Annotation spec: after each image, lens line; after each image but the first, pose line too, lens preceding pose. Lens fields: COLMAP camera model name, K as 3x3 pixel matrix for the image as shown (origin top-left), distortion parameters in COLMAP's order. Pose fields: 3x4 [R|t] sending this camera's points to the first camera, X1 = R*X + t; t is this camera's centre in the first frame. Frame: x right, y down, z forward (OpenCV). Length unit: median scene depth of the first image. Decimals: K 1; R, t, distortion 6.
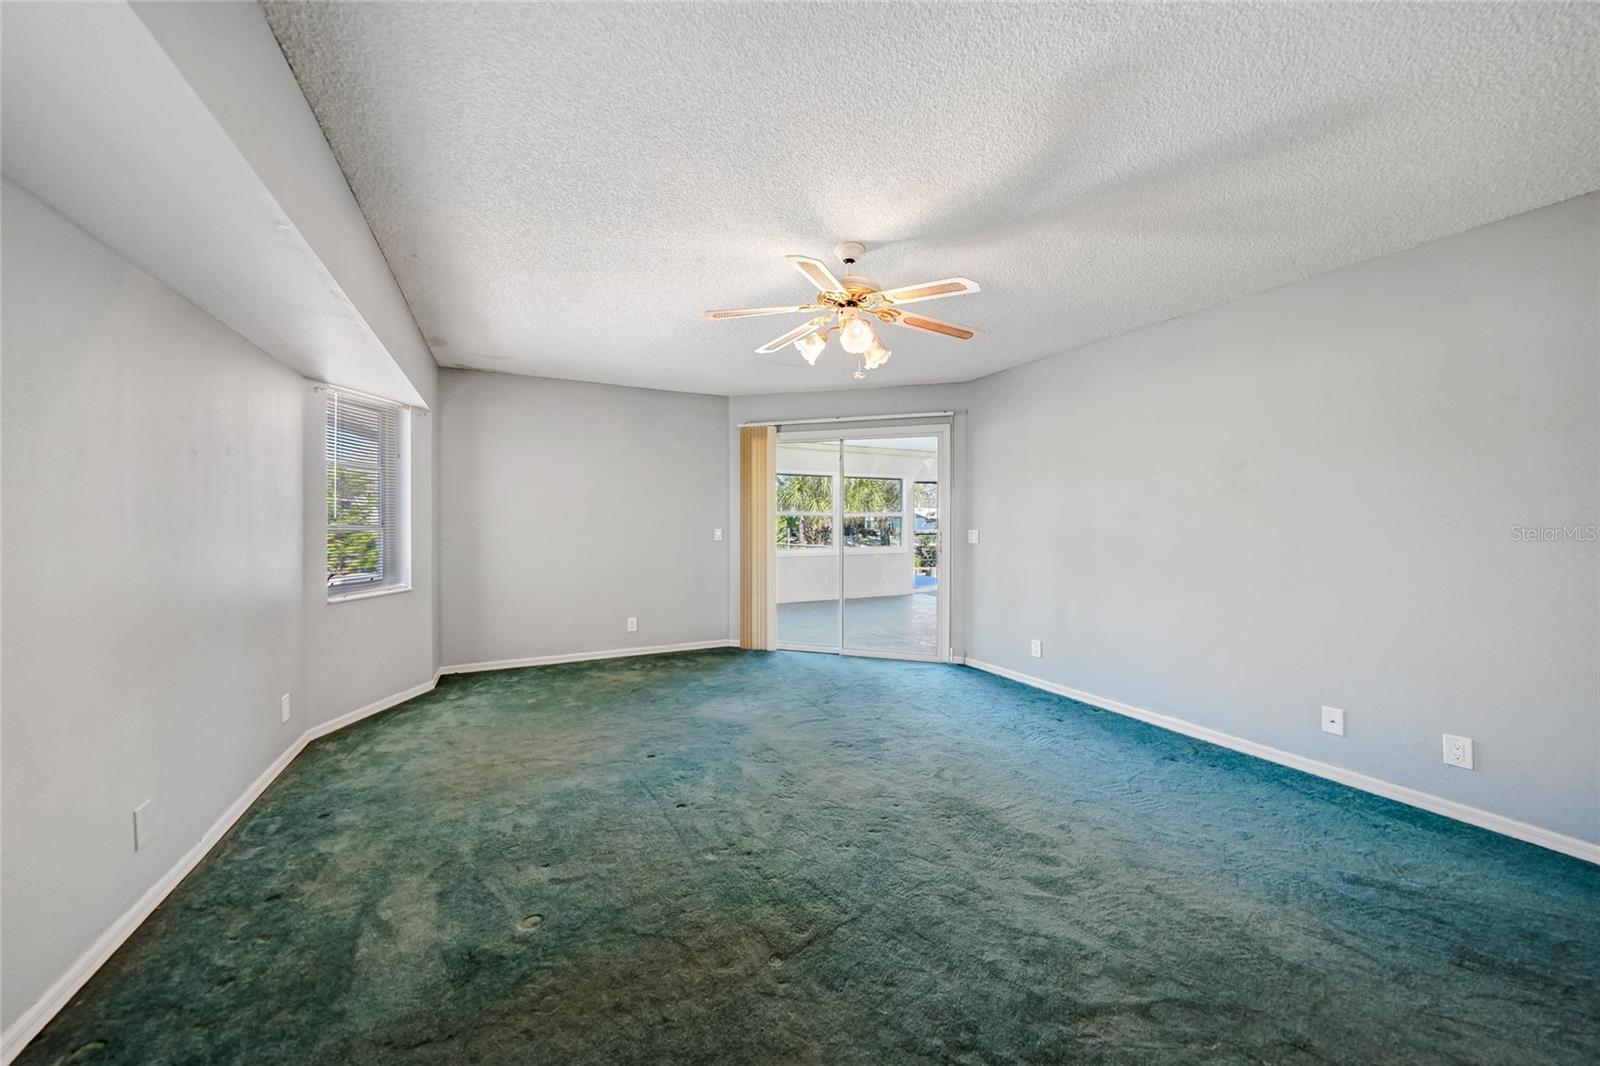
lens RADIAL K [[565.3, 0, 807.7], [0, 565.3, 528.6], [0, 0, 1]] dist [-0.023739, 0.006303]
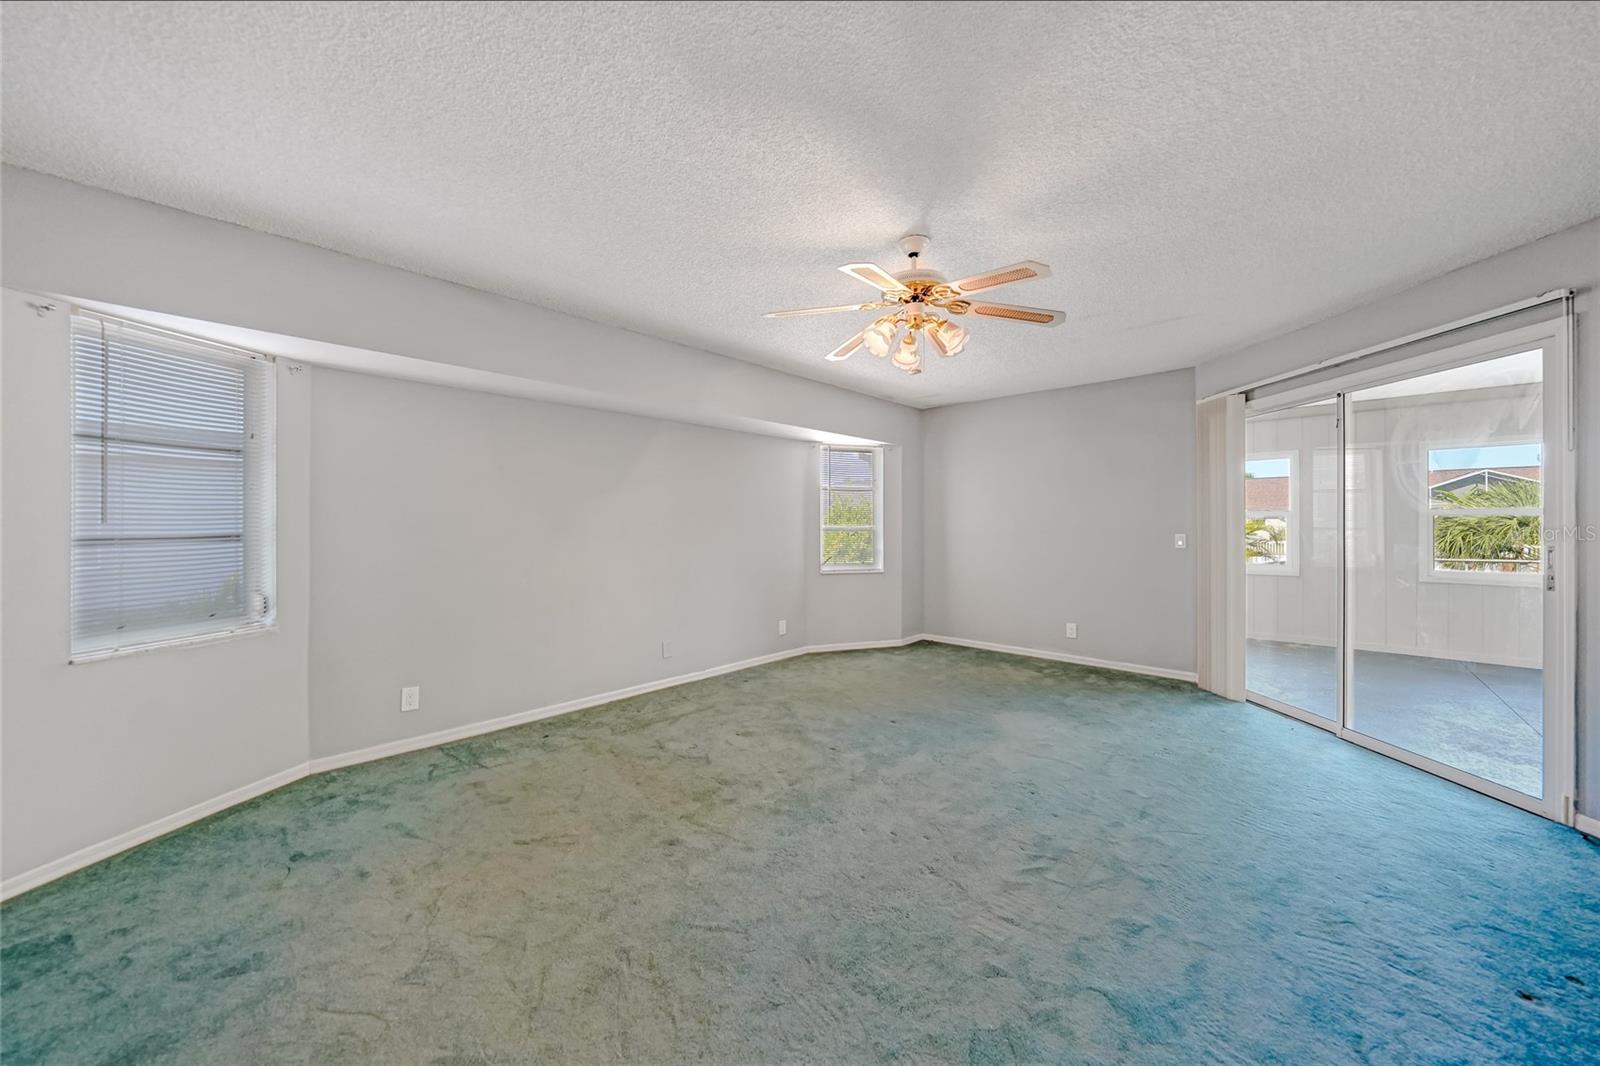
lens RADIAL K [[565.3, 0, 807.7], [0, 565.3, 528.6], [0, 0, 1]] dist [-0.023739, 0.006303]
pose [[0.347694, 0.005977, -0.937589, 0.459973], [-0.011394, 0.999933, 0.002149, -0.002144], [0.937539, 0.009936, 0.347738, 0.247077]]
